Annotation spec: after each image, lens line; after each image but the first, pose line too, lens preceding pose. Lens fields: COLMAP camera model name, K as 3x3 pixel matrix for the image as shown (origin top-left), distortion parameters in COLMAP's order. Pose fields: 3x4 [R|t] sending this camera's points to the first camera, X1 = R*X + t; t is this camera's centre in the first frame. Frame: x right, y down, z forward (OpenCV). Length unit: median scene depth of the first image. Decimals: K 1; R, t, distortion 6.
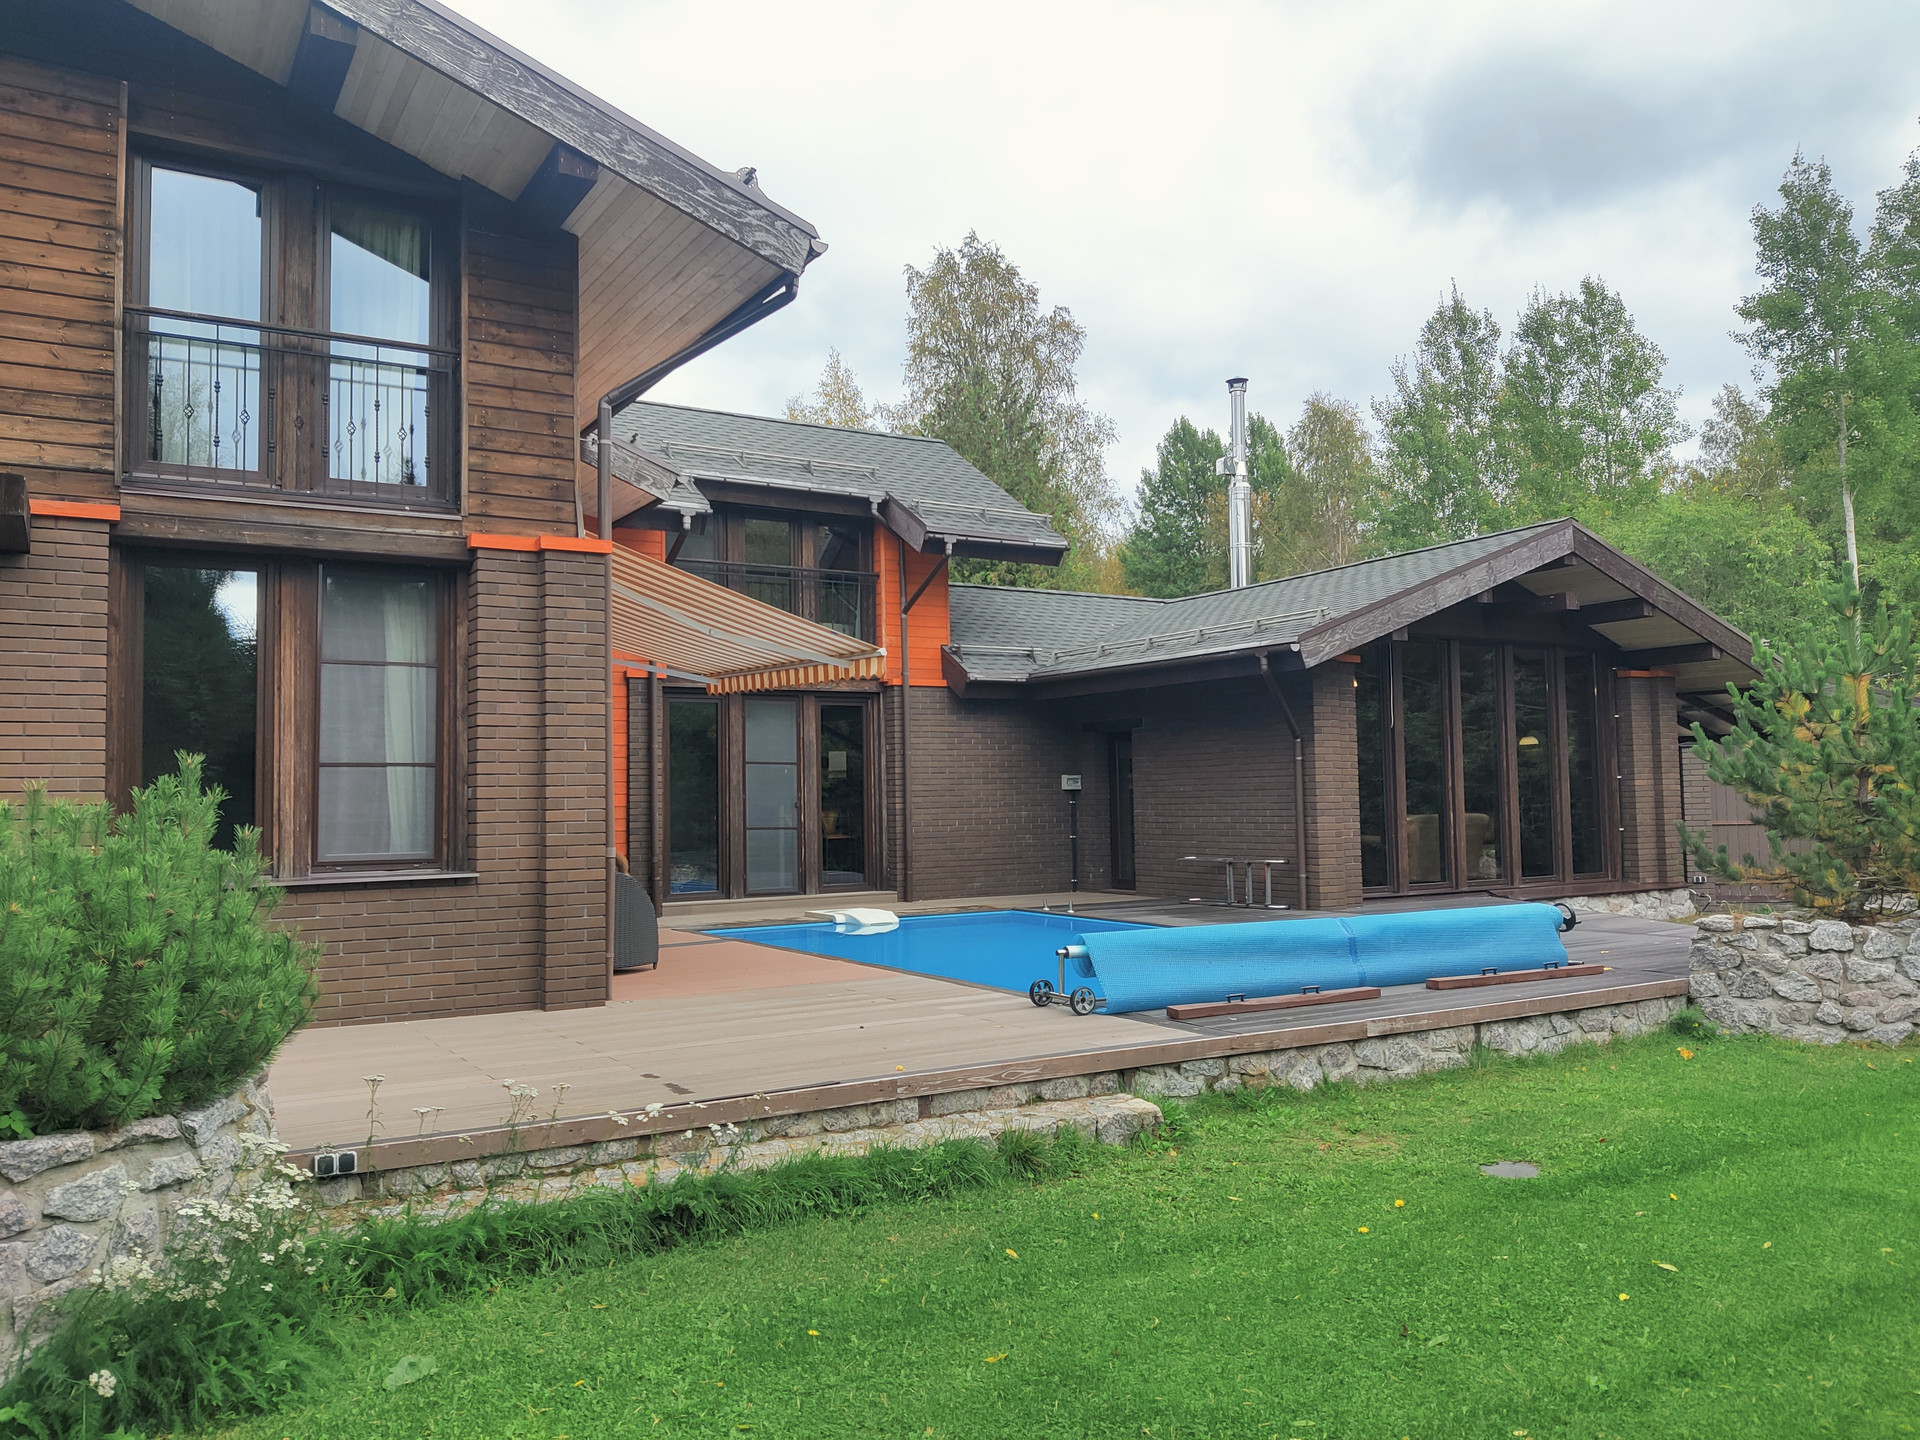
lens RADIAL K [[1479.7, 0, 951.6], [0, 1479.7, 738.2], [0, 0, 1]] dist [0.036845, -0.061578]
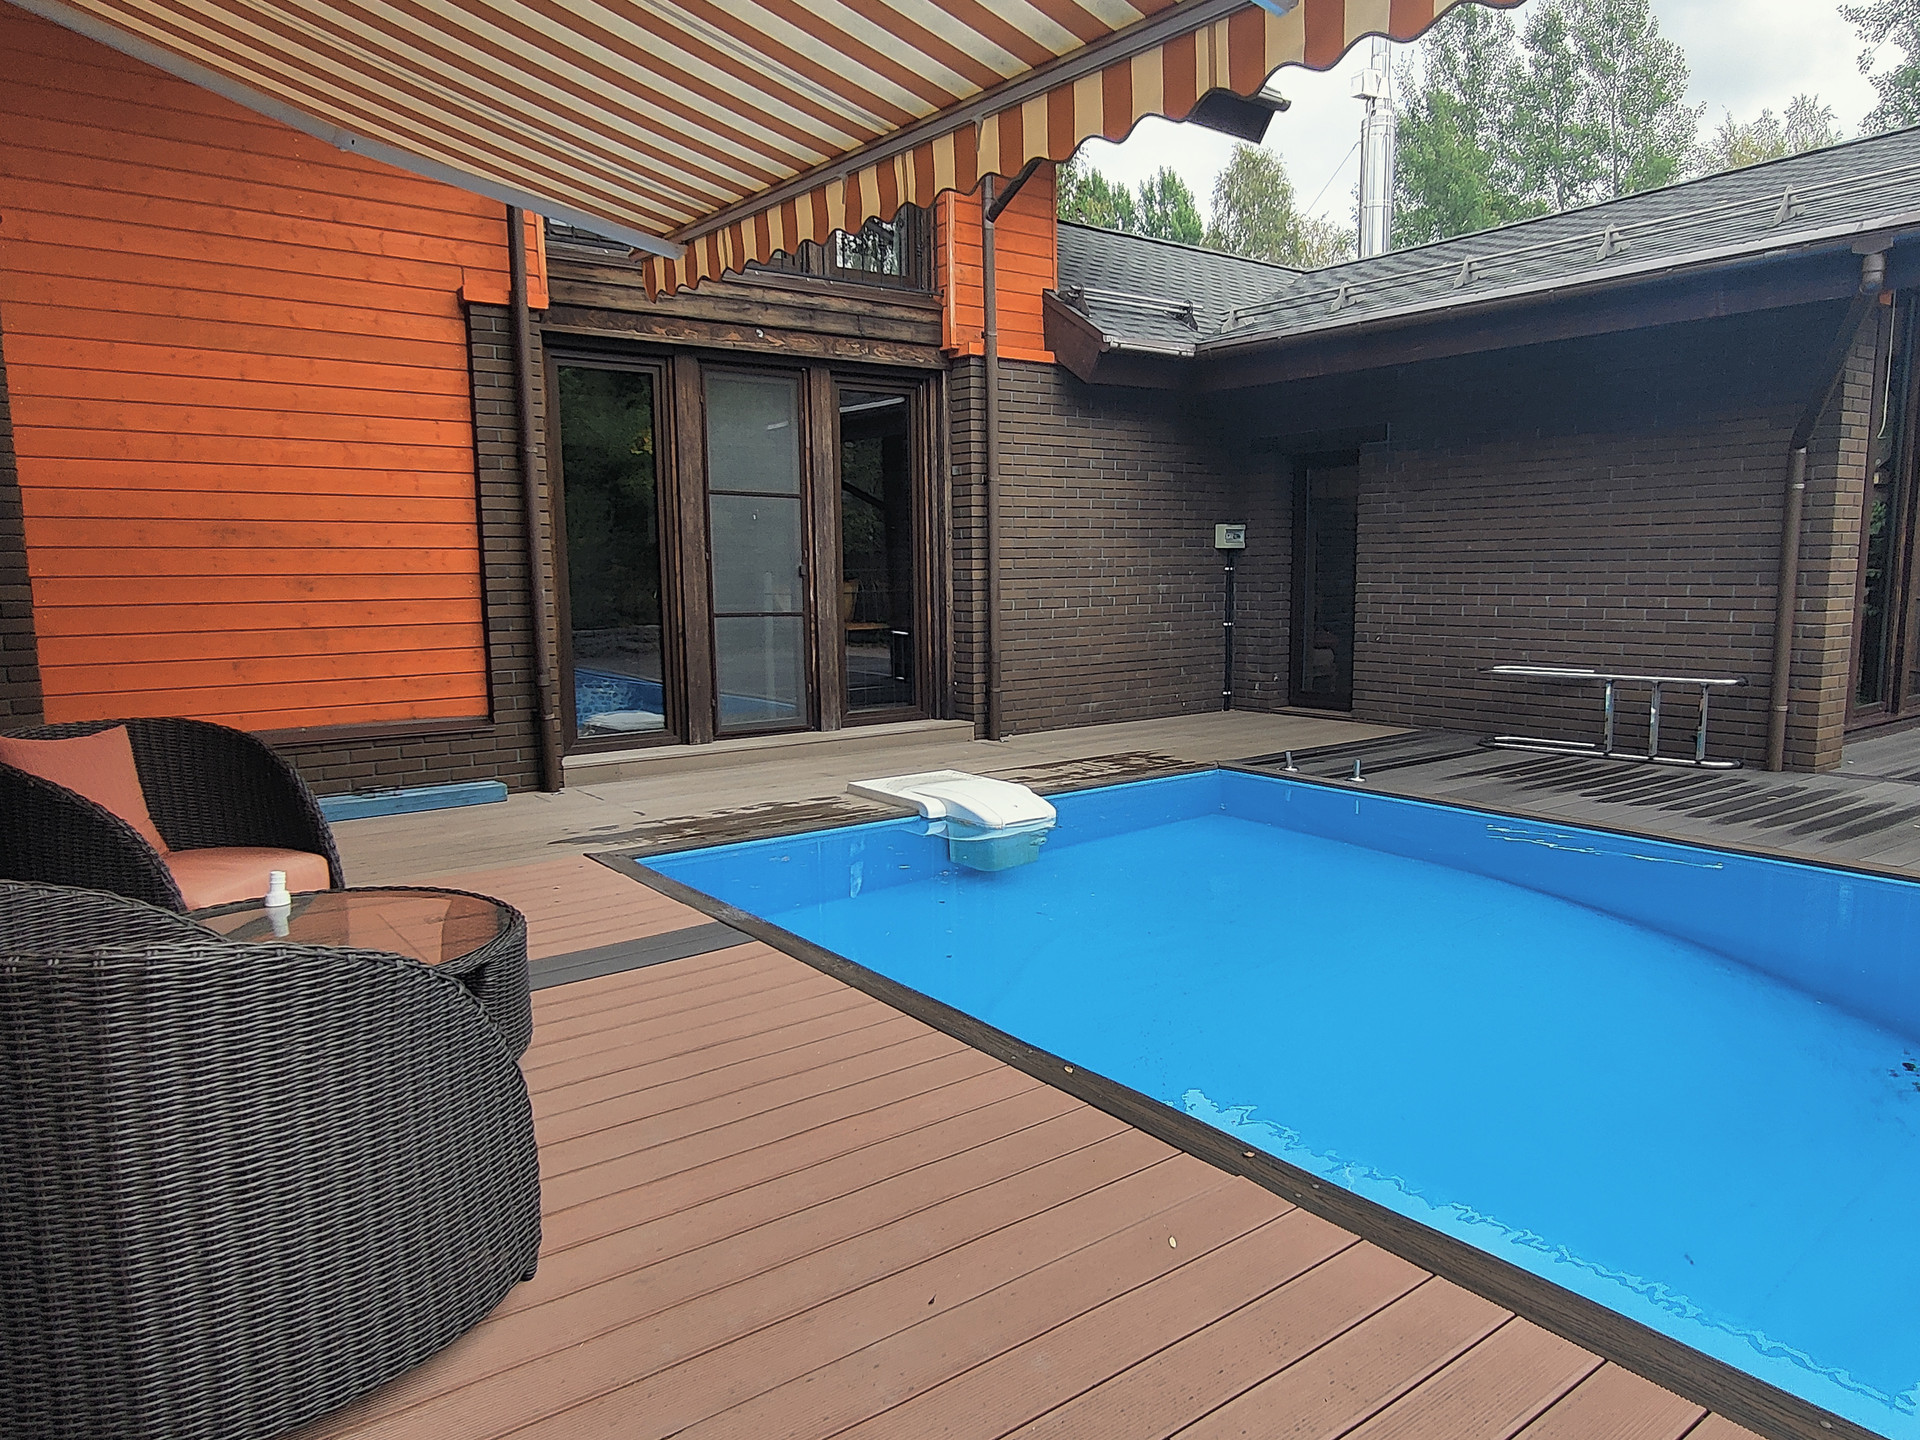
lens RADIAL K [[1271.4, 0, 957.4], [0, 1271.4, 739.7], [0, 0, 1]] dist [0.000294, -0.005498]
pose [[0.994649, -0.009744, 0.102848, -0.104312], [-0.008774, 0.983977, 0.178077, 0.023324], [-0.102935, -0.178027, 0.978627, 0.558064]]
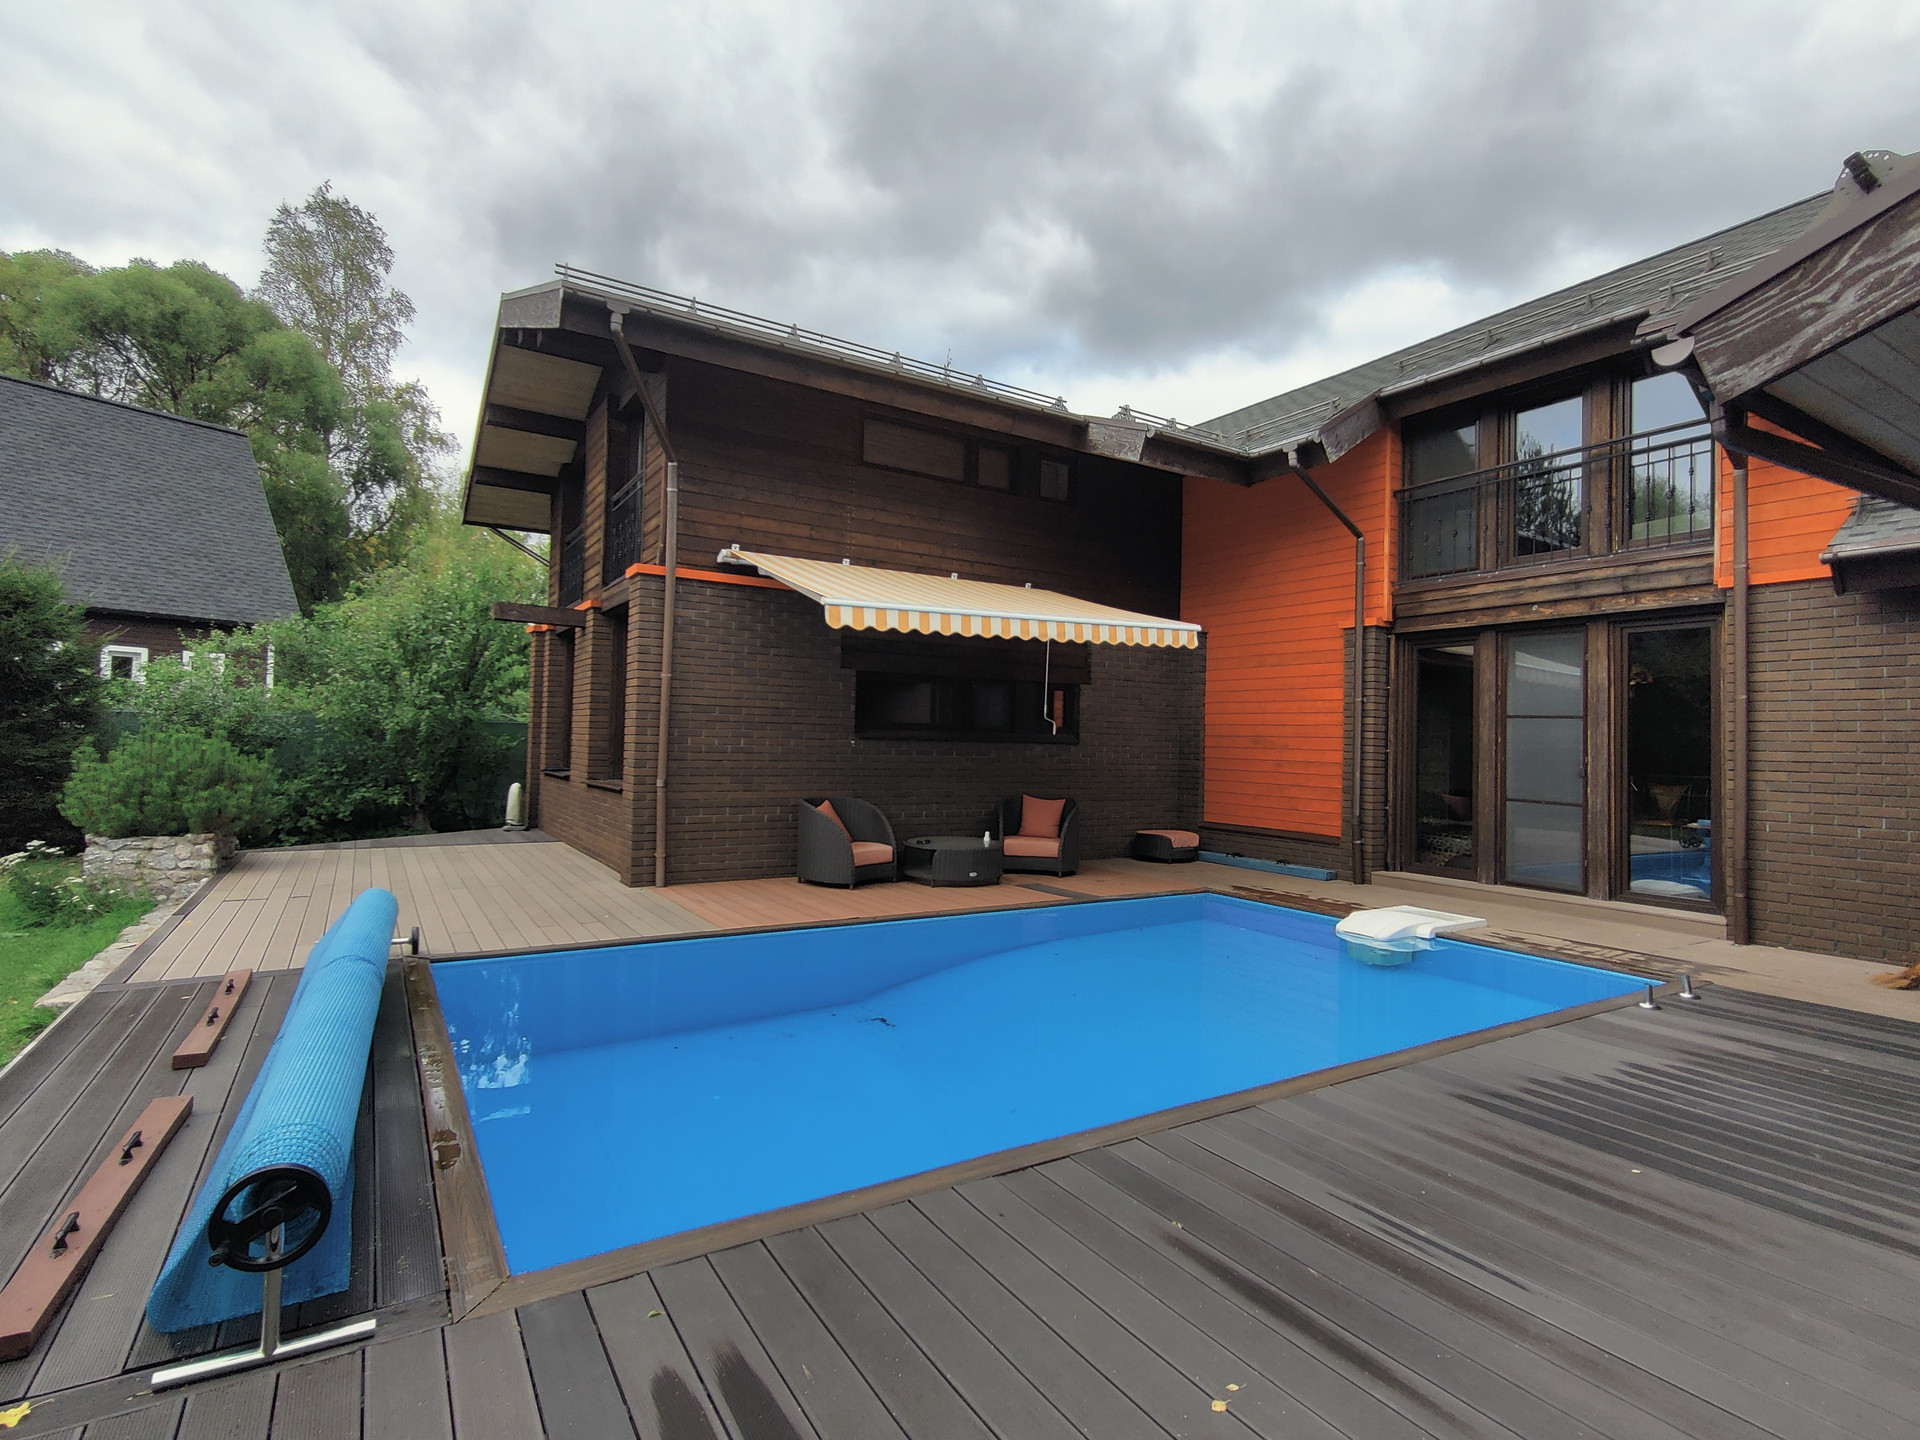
lens RADIAL K [[930.6, 0, 955.5], [0, 930.6, 717.4], [0, 0, 1]] dist [-0.014356, 0.000401]
pose [[0.010568, -0.010245, -0.999892, 0.378833], [0.019660, 0.999756, -0.010036, 0.017133], [0.999751, -0.019552, 0.010766, 0.742134]]
